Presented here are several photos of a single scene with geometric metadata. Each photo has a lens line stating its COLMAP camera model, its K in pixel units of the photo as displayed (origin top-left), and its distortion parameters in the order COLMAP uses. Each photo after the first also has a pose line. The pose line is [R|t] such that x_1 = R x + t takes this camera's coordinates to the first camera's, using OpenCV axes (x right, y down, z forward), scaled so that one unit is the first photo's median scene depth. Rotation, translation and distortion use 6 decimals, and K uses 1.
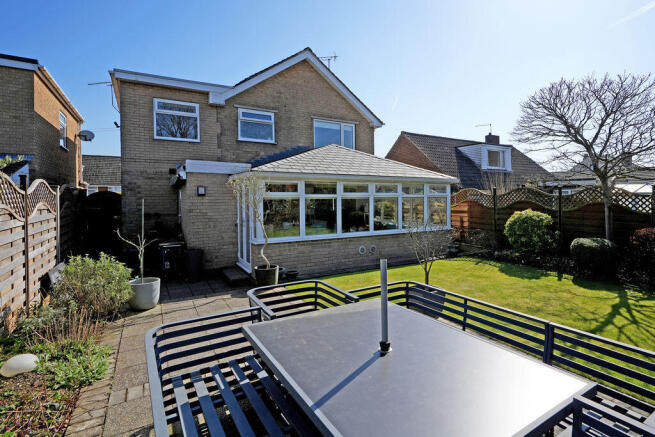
lens RADIAL K [[312.6, 0, 328.1], [0, 312.6, 198.2], [0, 0, 1]] dist [-0.002529, -0.000415]
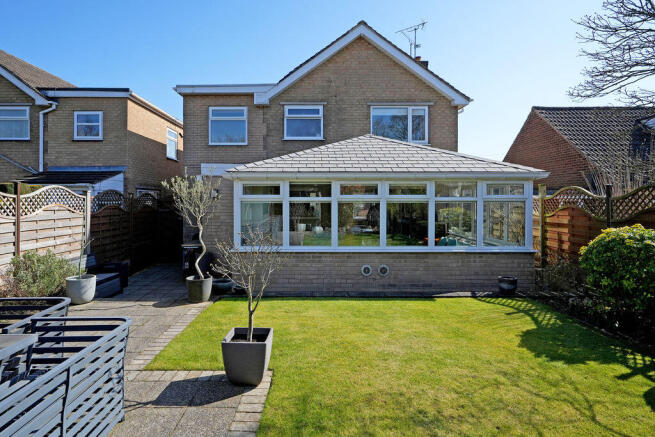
lens RADIAL K [[337.7, 0, 327.5], [0, 337.7, 205.4], [0, 0, 1]] dist [0.001835, 0.000140]
pose [[0.869728, 0.009512, -0.493440, 0.339133], [-0.004223, 0.999921, 0.011832, -0.001083], [0.493514, -0.008207, 0.869699, 0.186845]]
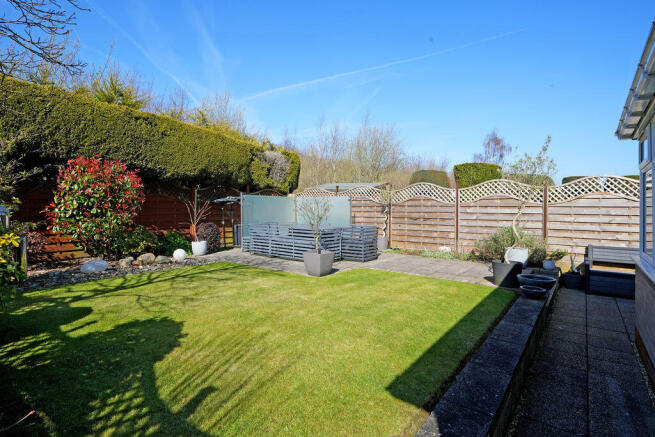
lens RADIAL K [[337.7, 0, 327.5], [0, 337.7, 205.4], [0, 0, 1]] dist [0.001835, 0.000140]
pose [[-0.917103, -0.011100, -0.398496, 0.343676], [-0.009907, 0.999938, -0.005052, 0.043519], [0.398527, -0.000685, -0.917156, 0.937666]]
